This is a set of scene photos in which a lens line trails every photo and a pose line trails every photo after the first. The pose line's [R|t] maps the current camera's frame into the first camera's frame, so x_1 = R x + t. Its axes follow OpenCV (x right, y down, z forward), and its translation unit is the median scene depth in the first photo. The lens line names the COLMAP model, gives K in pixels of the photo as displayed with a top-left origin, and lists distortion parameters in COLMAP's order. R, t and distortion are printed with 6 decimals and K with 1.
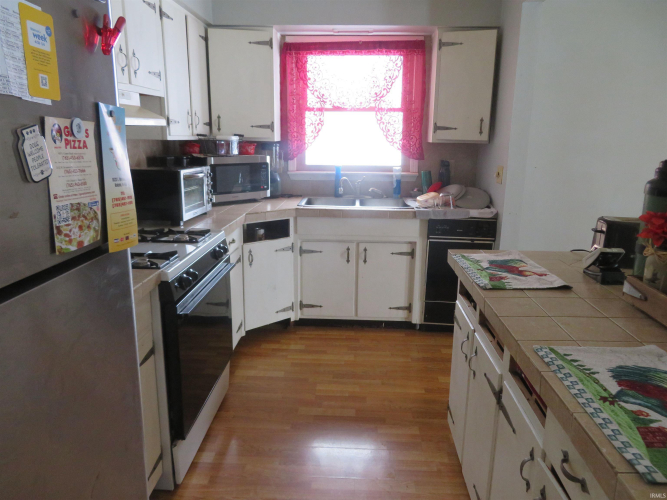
lens RADIAL K [[481.3, 0, 340.3], [0, 481.3, 250.7], [0, 0, 1]] dist [-0.005252, 0.001120]
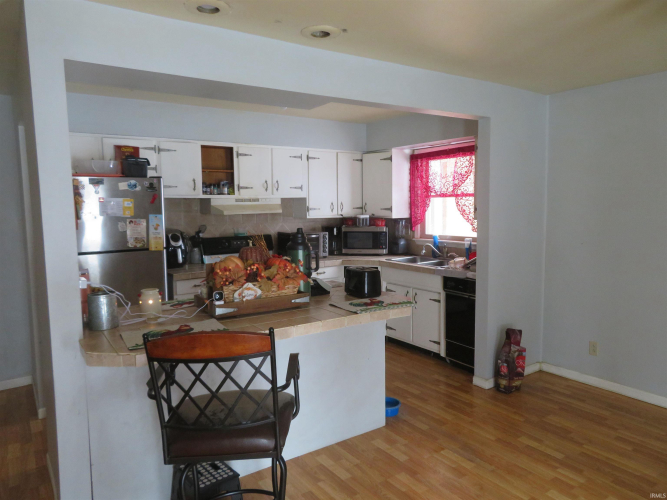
lens RADIAL K [[481.3, 0, 340.3], [0, 481.3, 250.7], [0, 0, 1]] dist [-0.005252, 0.001120]
pose [[0.599669, 0.062063, -0.797838, 1.027553], [-0.169889, 0.984135, -0.051137, -0.016810], [0.782007, 0.166209, 0.600699, -0.045993]]
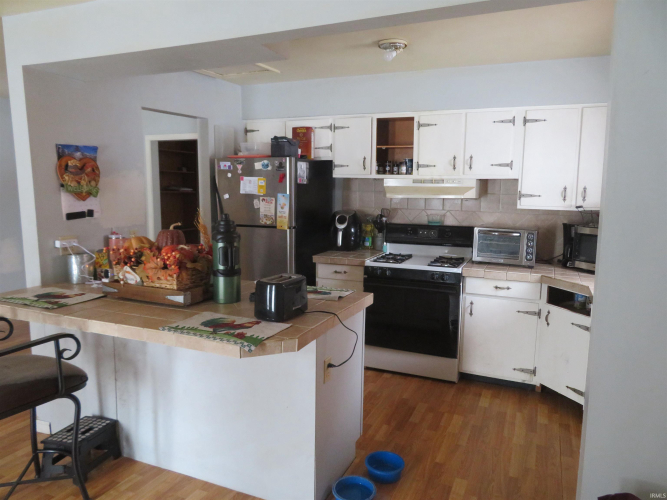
lens RADIAL K [[481.3, 0, 340.3], [0, 481.3, 250.7], [0, 0, 1]] dist [-0.005252, 0.001120]
pose [[-0.367031, 0.111464, -0.923506, 0.883014], [-0.231454, 0.950628, 0.206725, -0.222392], [0.900953, 0.289624, -0.323112, 0.804956]]
